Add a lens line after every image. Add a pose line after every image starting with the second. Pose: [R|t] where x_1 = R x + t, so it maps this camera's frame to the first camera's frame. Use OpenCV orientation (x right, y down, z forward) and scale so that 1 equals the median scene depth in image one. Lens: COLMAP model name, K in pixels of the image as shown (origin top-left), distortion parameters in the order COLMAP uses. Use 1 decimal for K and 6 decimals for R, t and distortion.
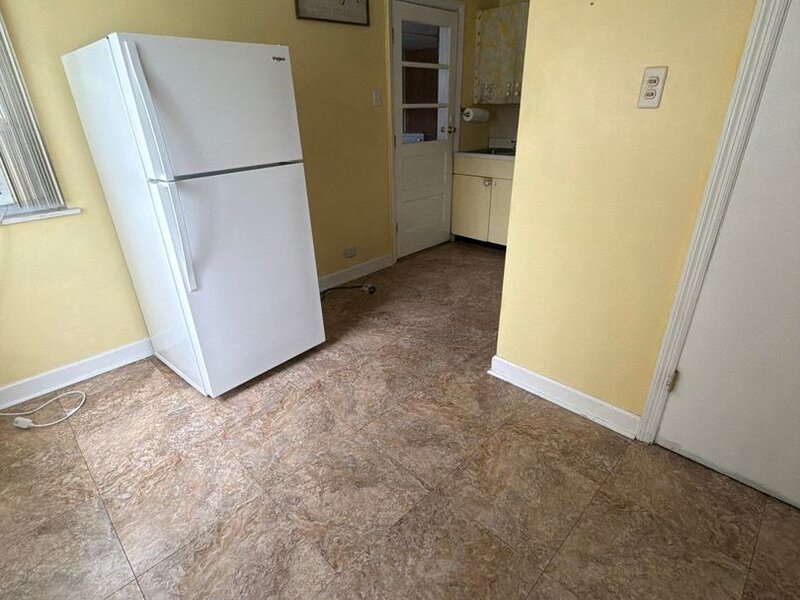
lens RADIAL K [[426.2, 0, 398.9], [0, 426.2, 298.7], [0, 0, 1]] dist [-0.002467, 0.003021]
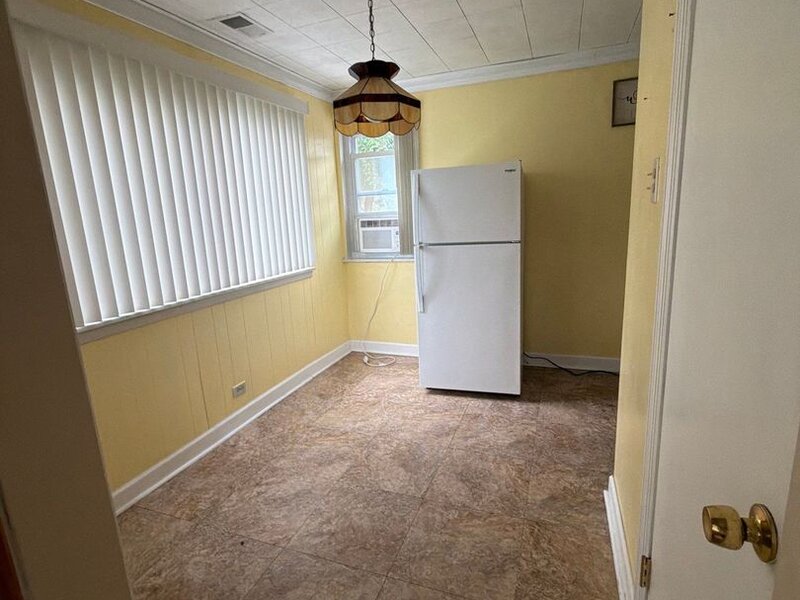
lens RADIAL K [[426.2, 0, 399.8], [0, 426.2, 298.8], [0, 0, 1]] dist [-0.002467, 0.003021]
pose [[0.410683, 0.188537, -0.892073, 0.514291], [-0.345388, 0.937643, 0.039162, -0.057832], [0.843829, 0.292028, 0.450192, 0.110055]]
